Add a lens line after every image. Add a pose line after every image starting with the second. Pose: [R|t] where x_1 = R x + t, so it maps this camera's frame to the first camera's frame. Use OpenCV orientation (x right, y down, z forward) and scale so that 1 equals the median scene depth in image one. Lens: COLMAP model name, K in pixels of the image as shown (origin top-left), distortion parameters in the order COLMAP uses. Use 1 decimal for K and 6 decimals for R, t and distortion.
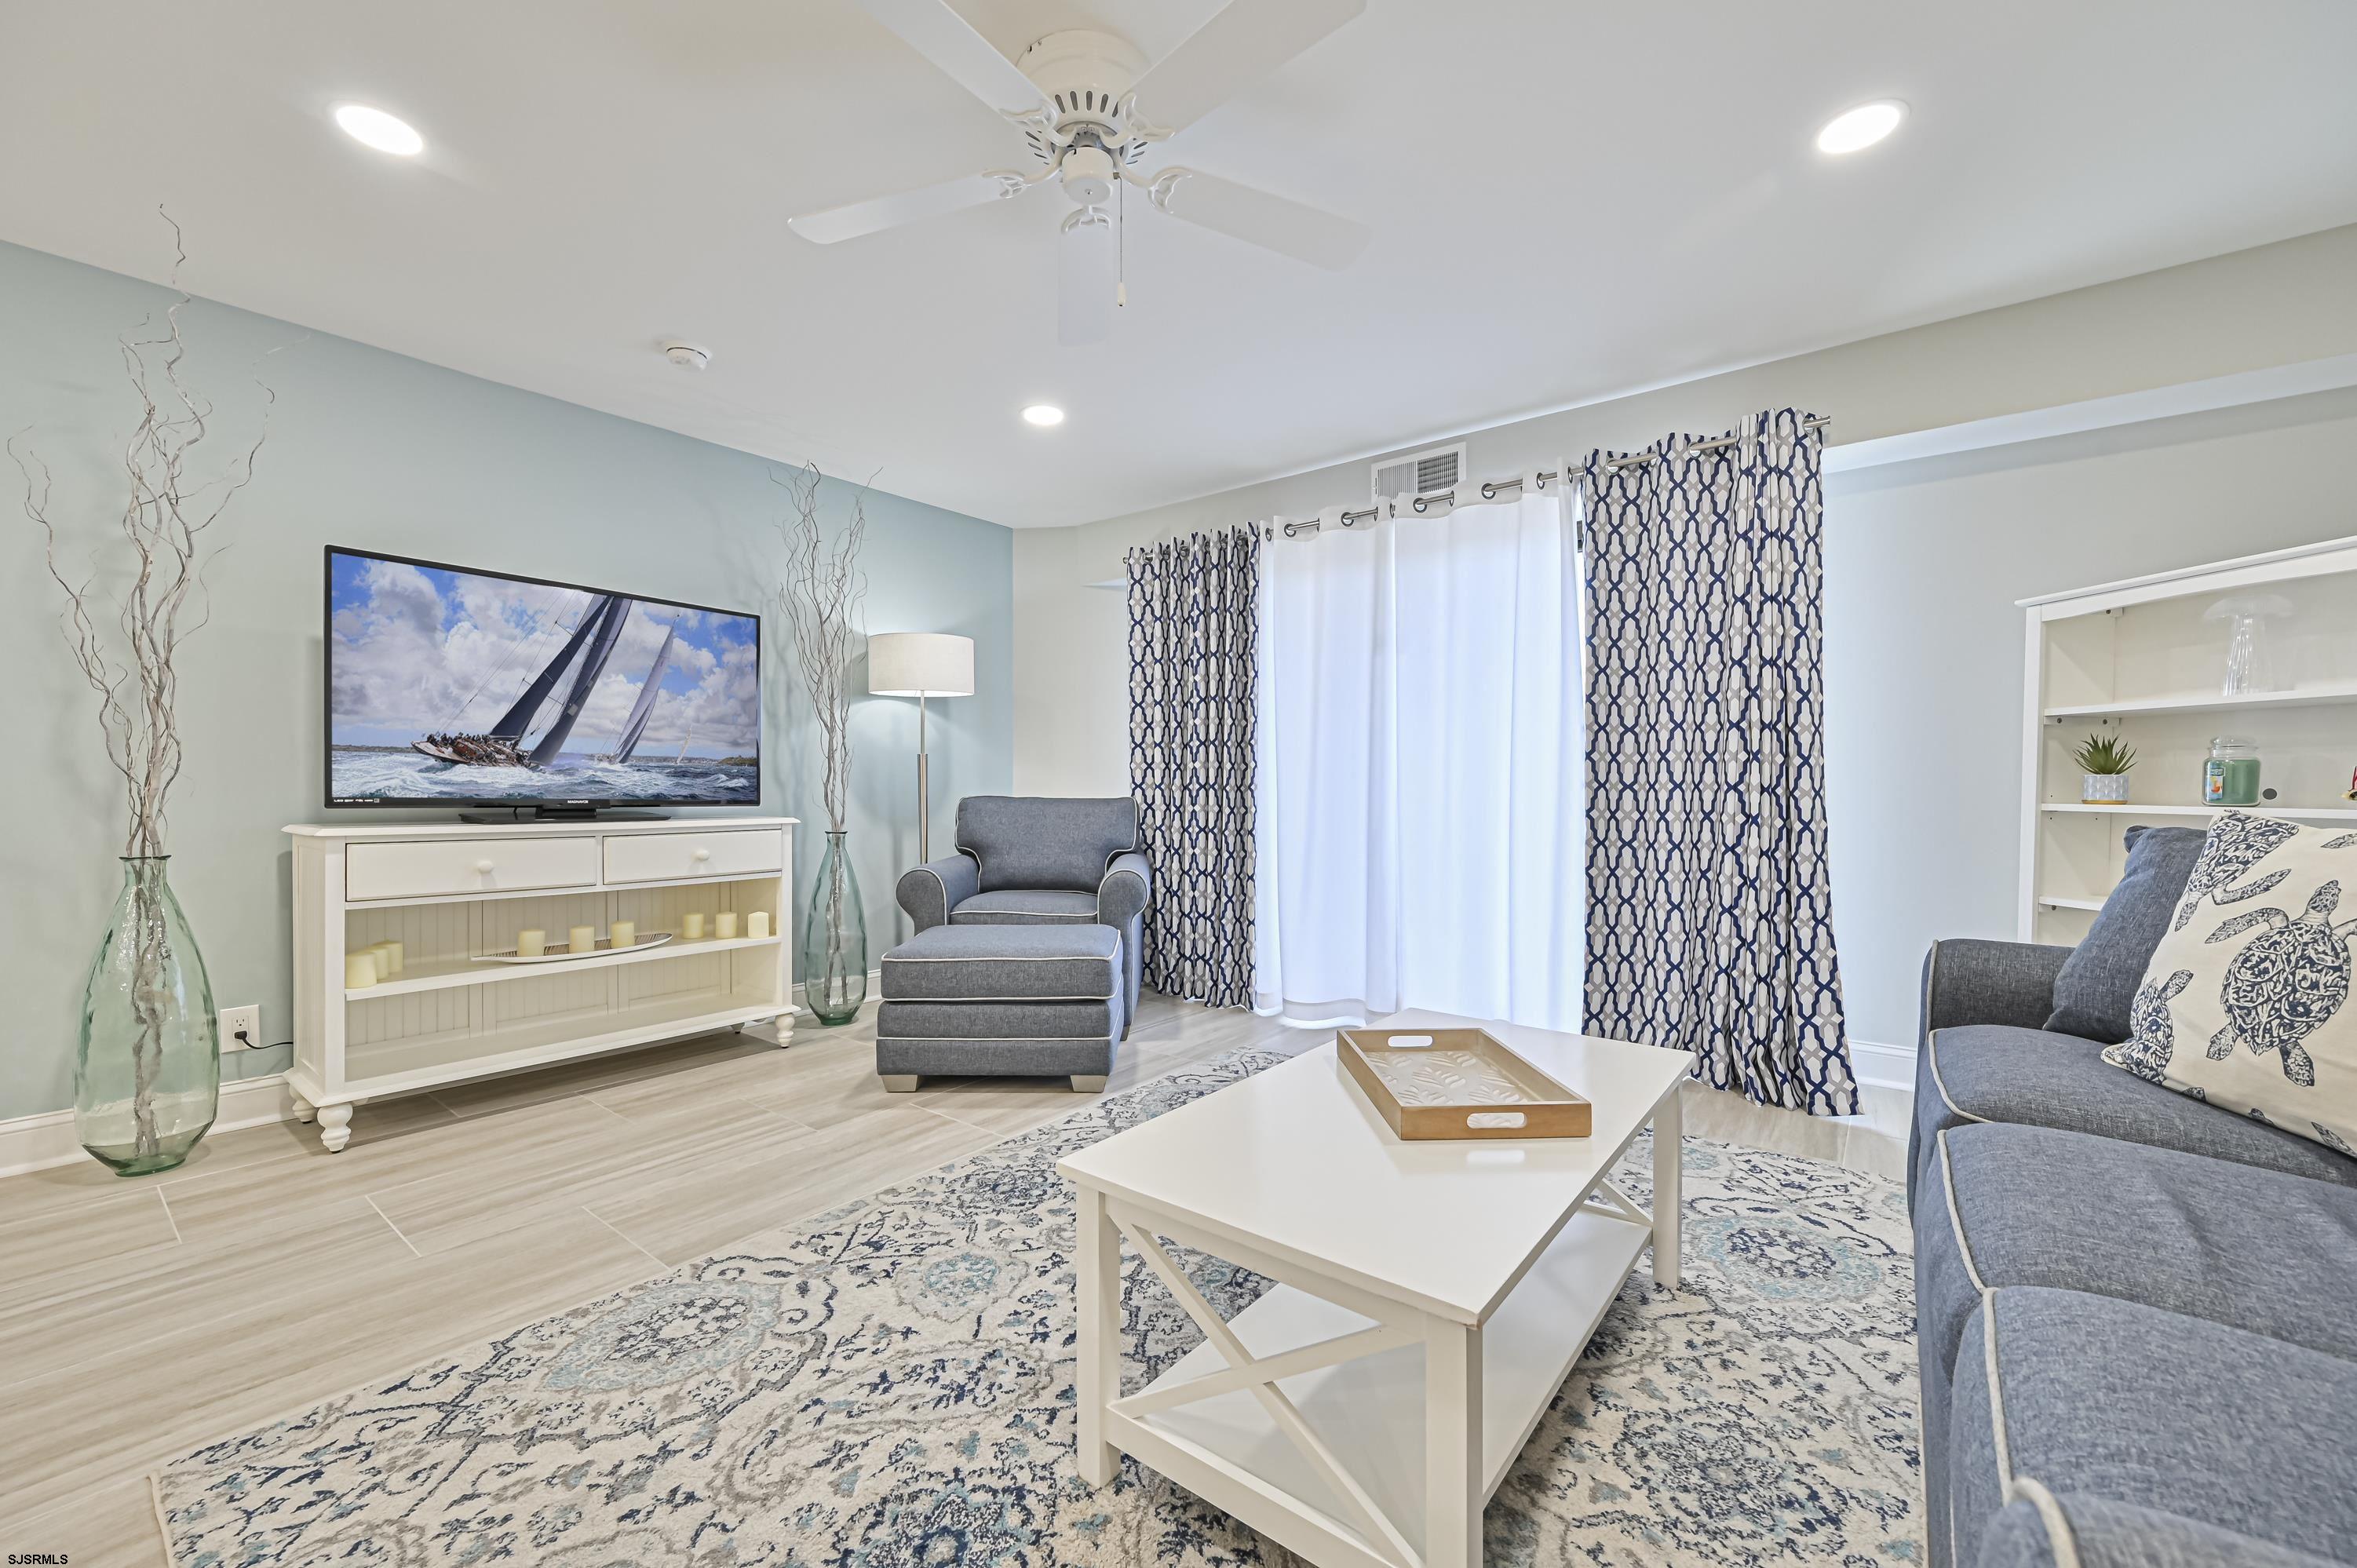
lens RADIAL K [[934.8, 0, 1187.5], [0, 934.8, 793.6], [0, 0, 1]] dist [-0.003622, 0.001141]
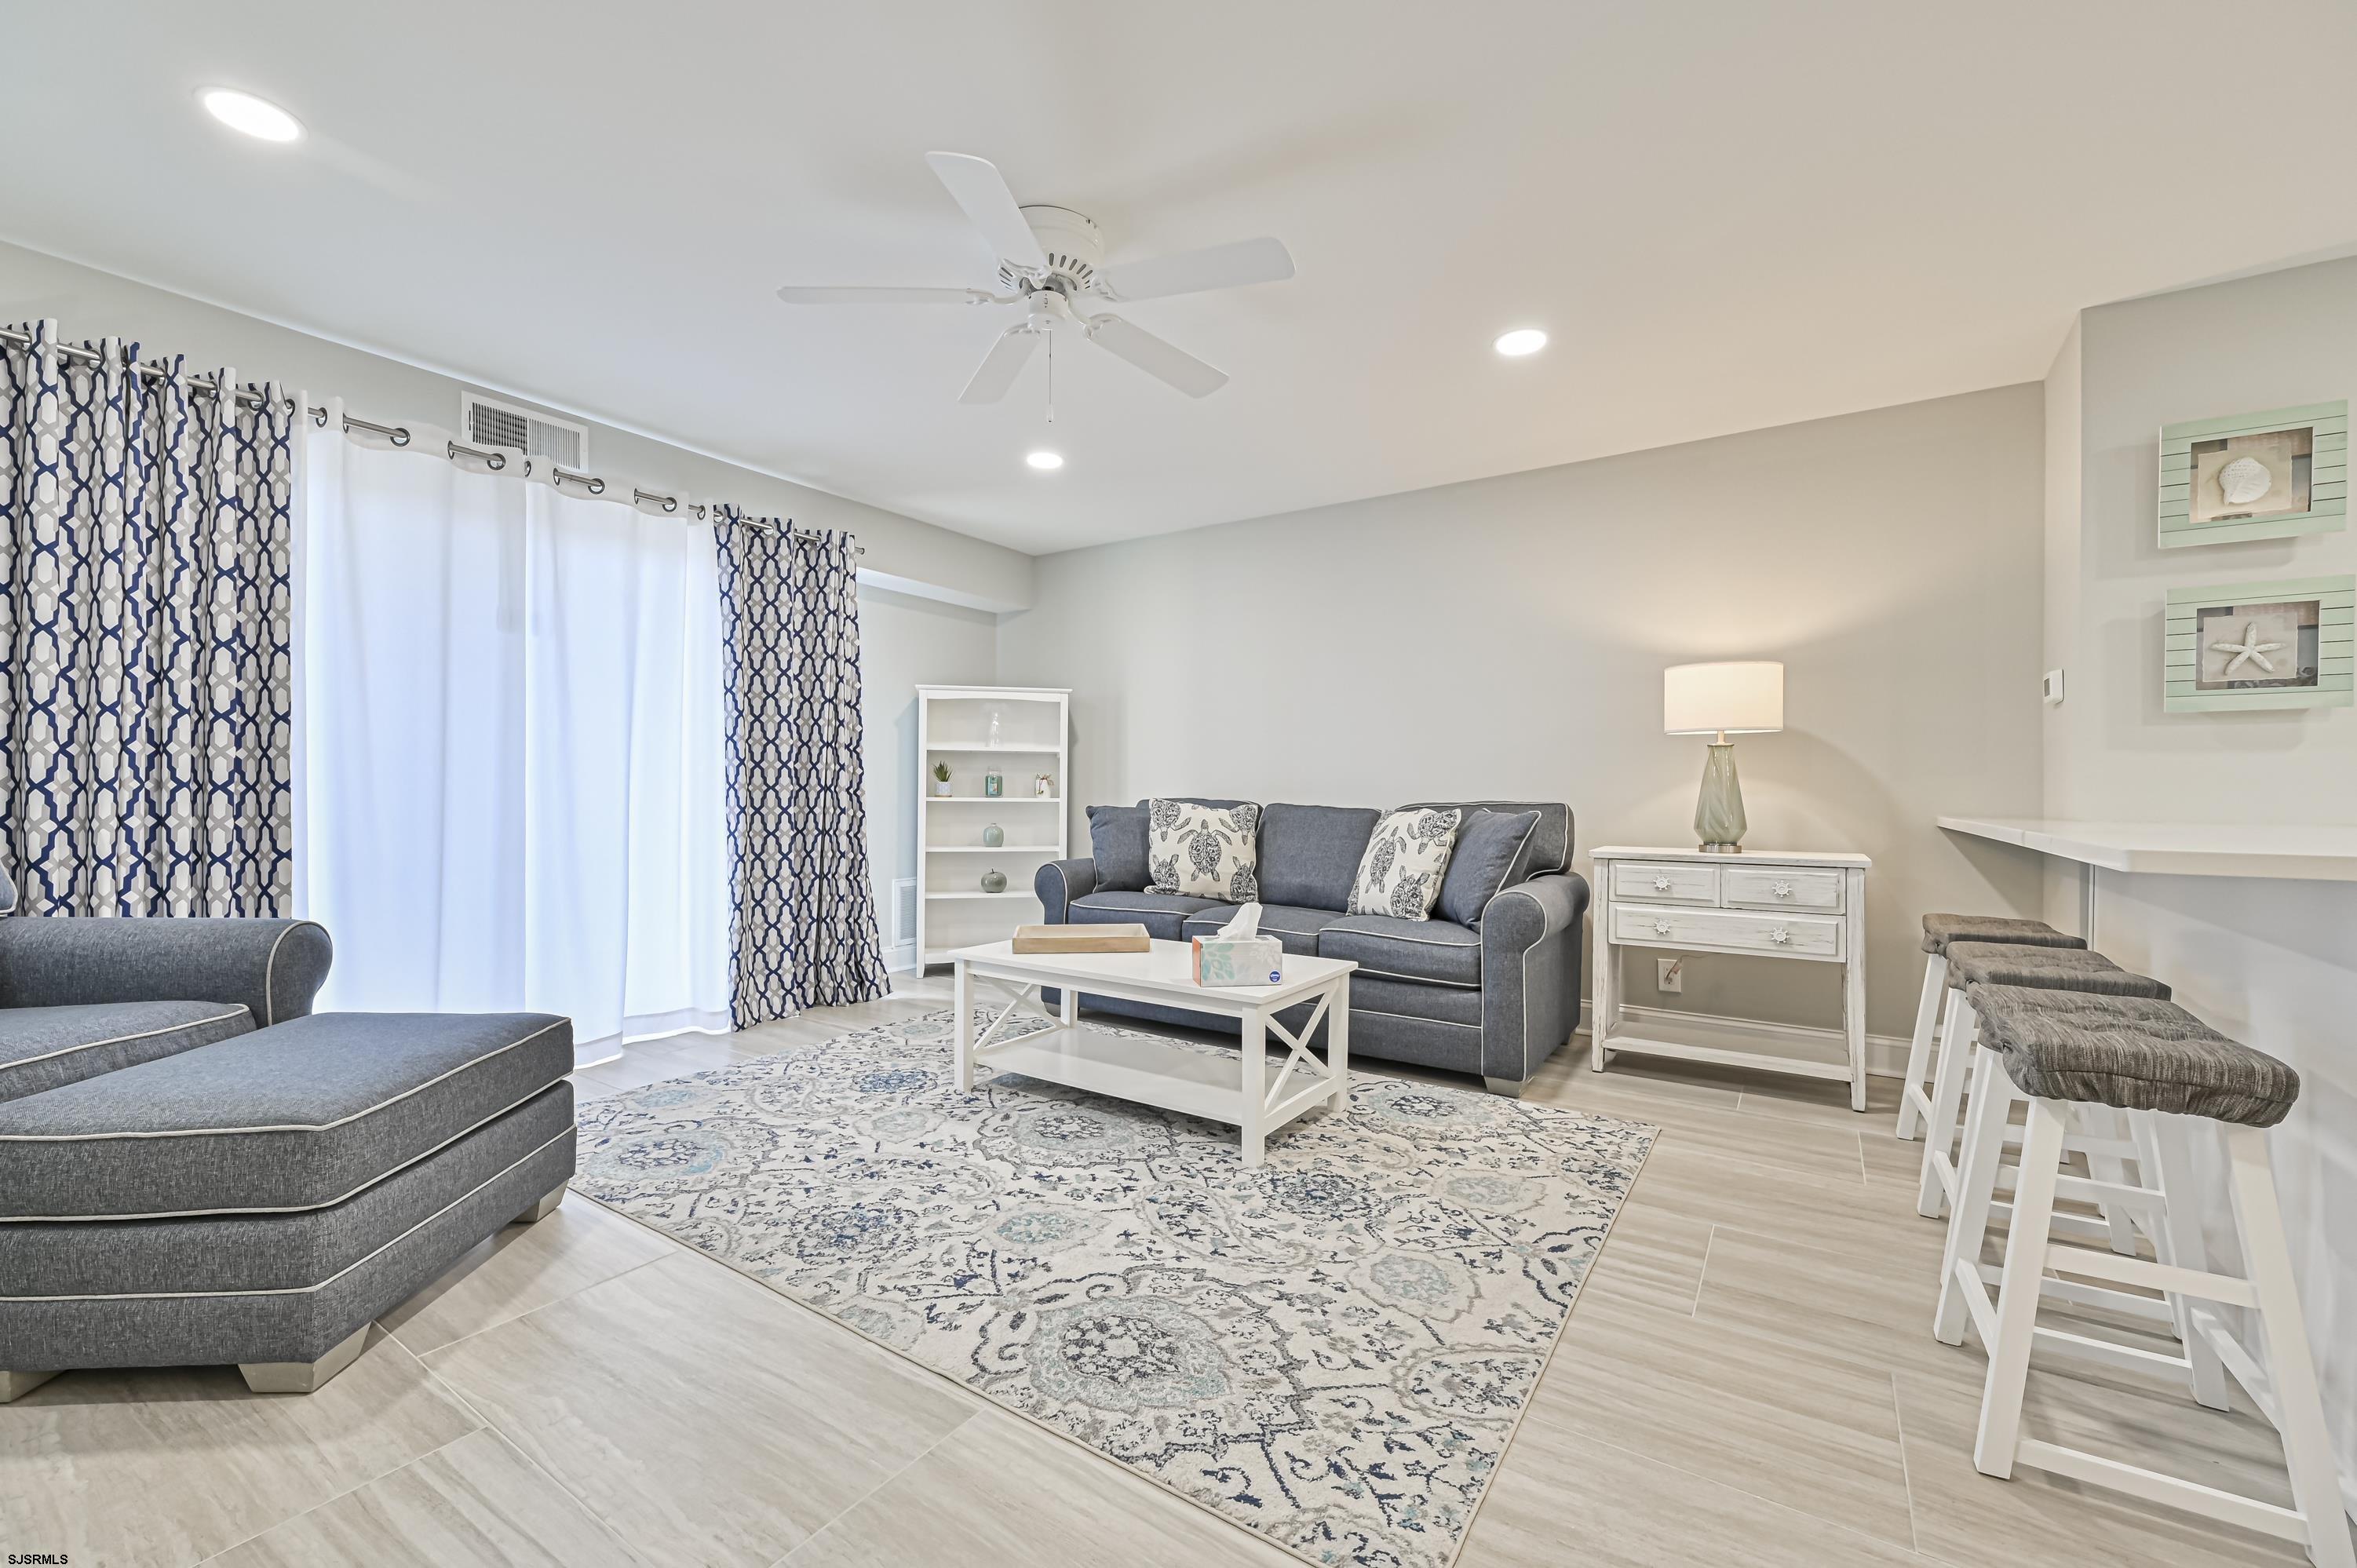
lens RADIAL K [[934.8, 0, 1163.3], [0, 934.8, 806.3], [0, 0, 1]] dist [-0.003622, 0.001141]
pose [[-0.054606, -0.020592, 0.998296, -1.103224], [0.004047, 0.999775, 0.020844, -0.010895], [-0.998500, 0.005178, -0.054510, 0.733805]]
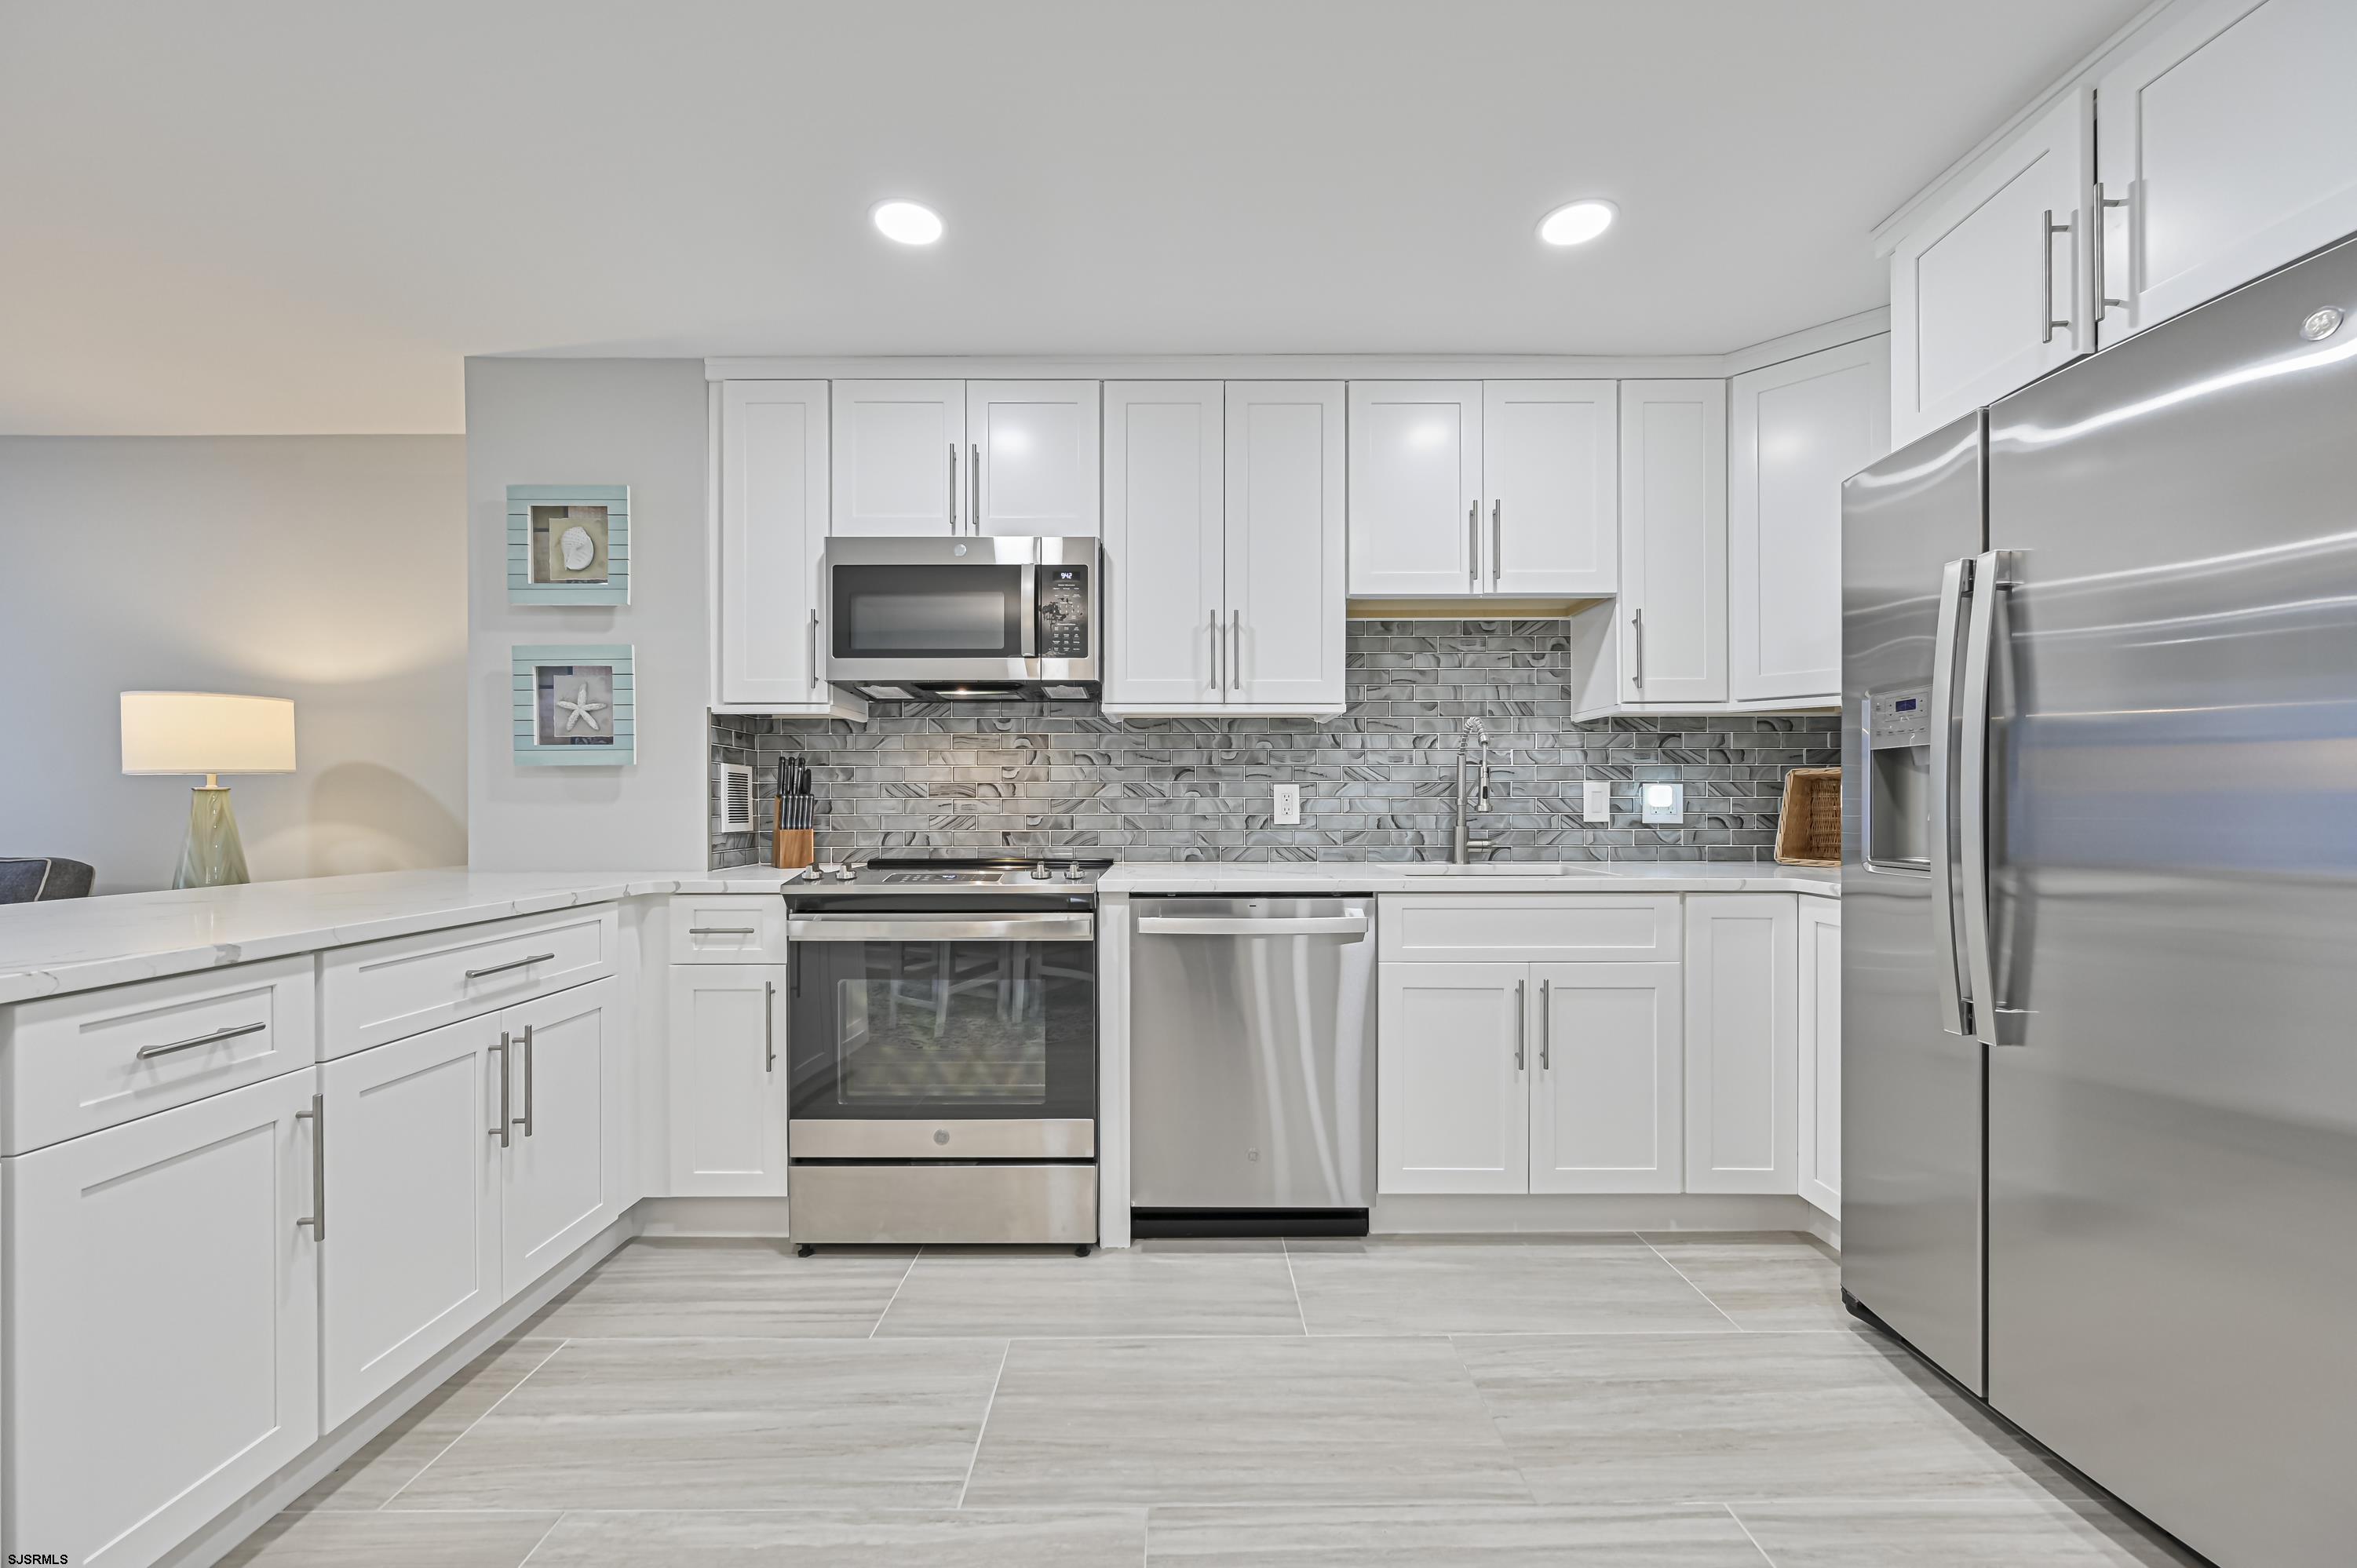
lens RADIAL K [[934.8, 0, 1177.7], [0, 934.8, 799.7], [0, 0, 1]] dist [-0.003622, 0.001141]
pose [[-0.610897, 0.001591, 0.791708, -1.431284], [0.010878, 0.999920, 0.006383, -0.050182], [-0.791635, 0.012511, -0.610866, -0.420718]]
